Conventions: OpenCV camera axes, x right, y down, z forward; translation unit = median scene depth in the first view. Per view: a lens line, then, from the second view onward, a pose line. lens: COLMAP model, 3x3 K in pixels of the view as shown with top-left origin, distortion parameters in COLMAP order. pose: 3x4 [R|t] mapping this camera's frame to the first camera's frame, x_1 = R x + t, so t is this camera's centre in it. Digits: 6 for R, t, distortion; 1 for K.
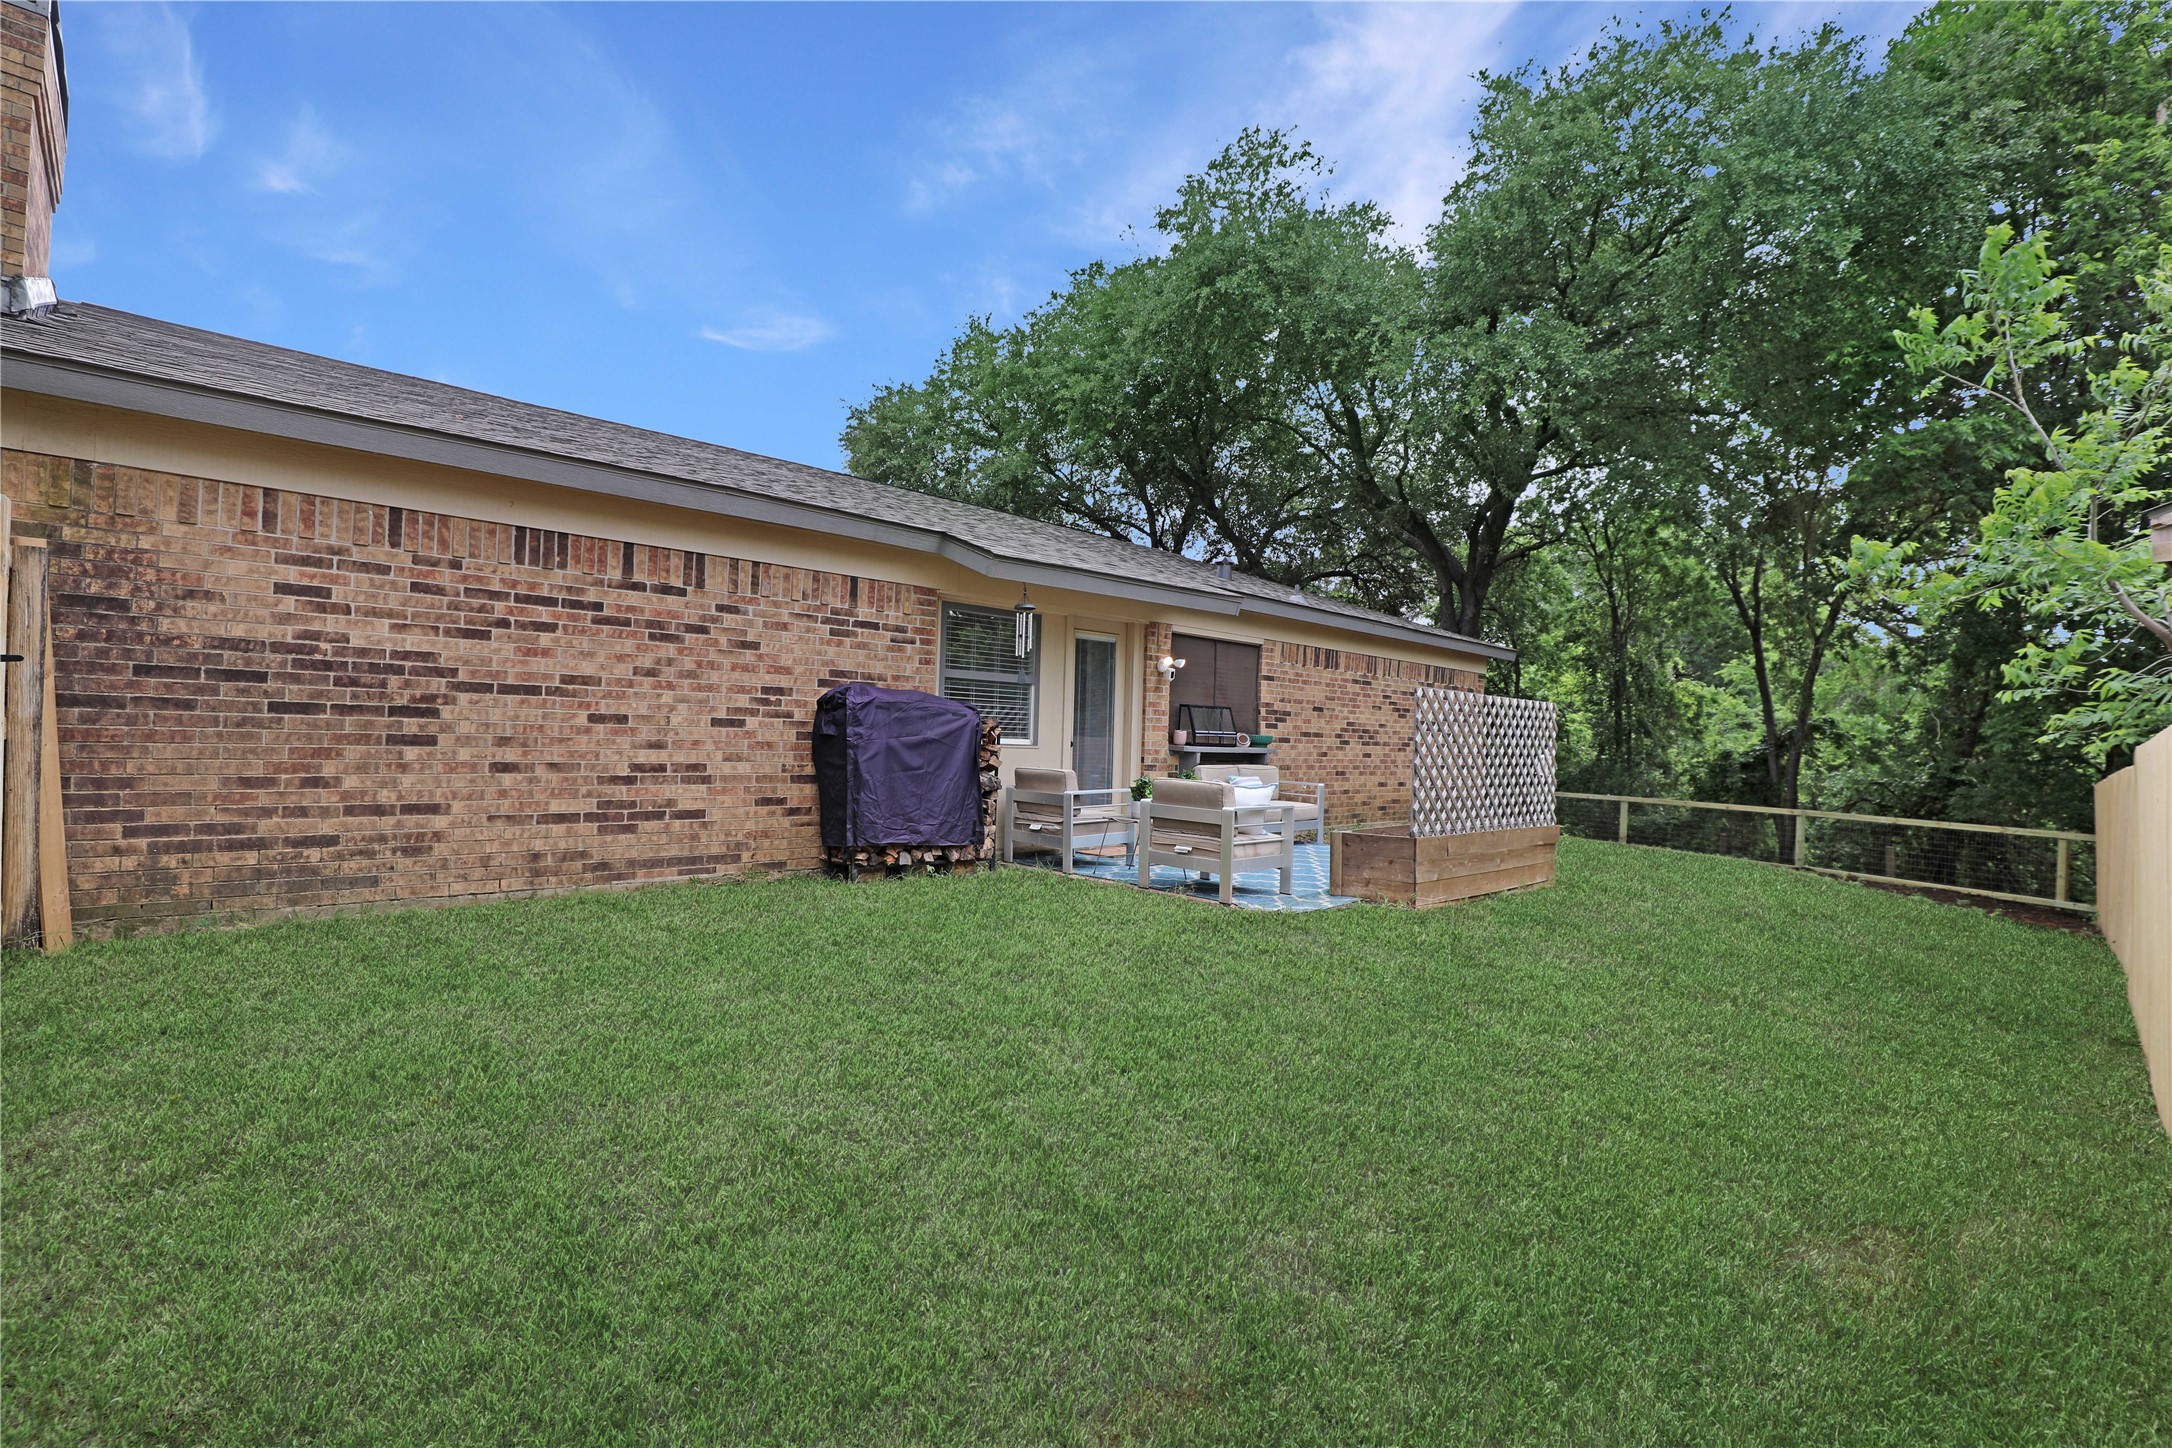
lens RADIAL K [[994.7, 0, 1086.0], [0, 994.7, 724.0], [0, 0, 1]] dist [0.002749, 0.000720]
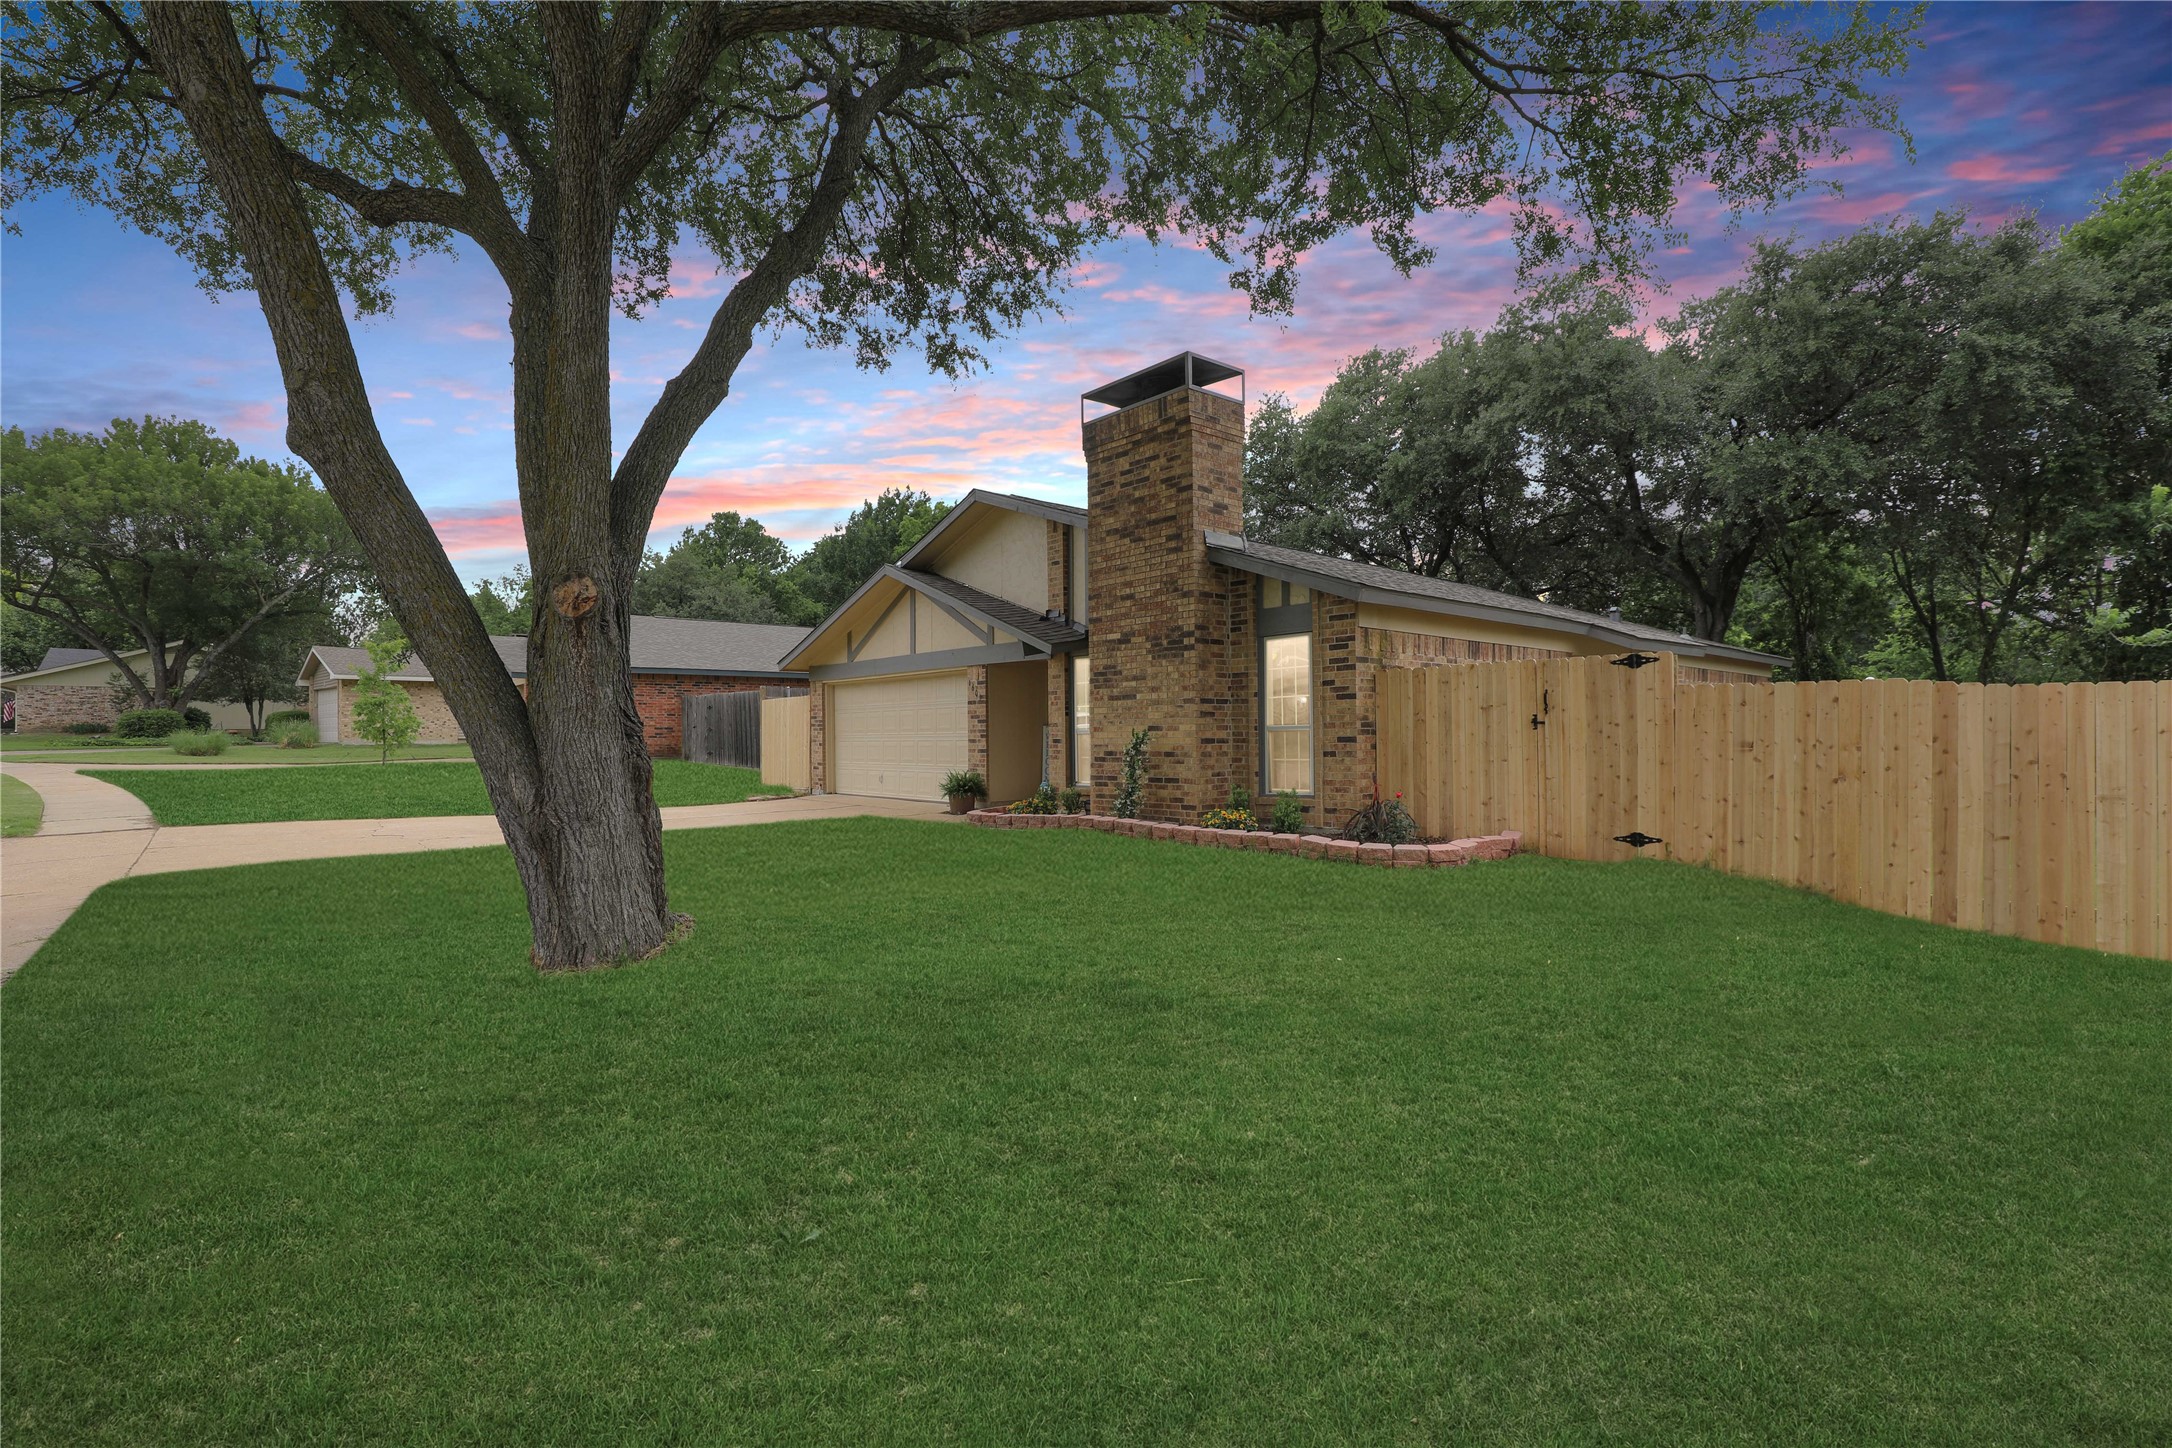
lens RADIAL K [[994.7, 0, 1086.0], [0, 994.7, 724.0], [0, 0, 1]] dist [0.002749, 0.000720]
pose [[0.999102, -0.027619, -0.032122, -0.846561], [0.028227, 0.999428, 0.018614, -0.055846], [0.031589, -0.019504, 0.999311, -0.717801]]
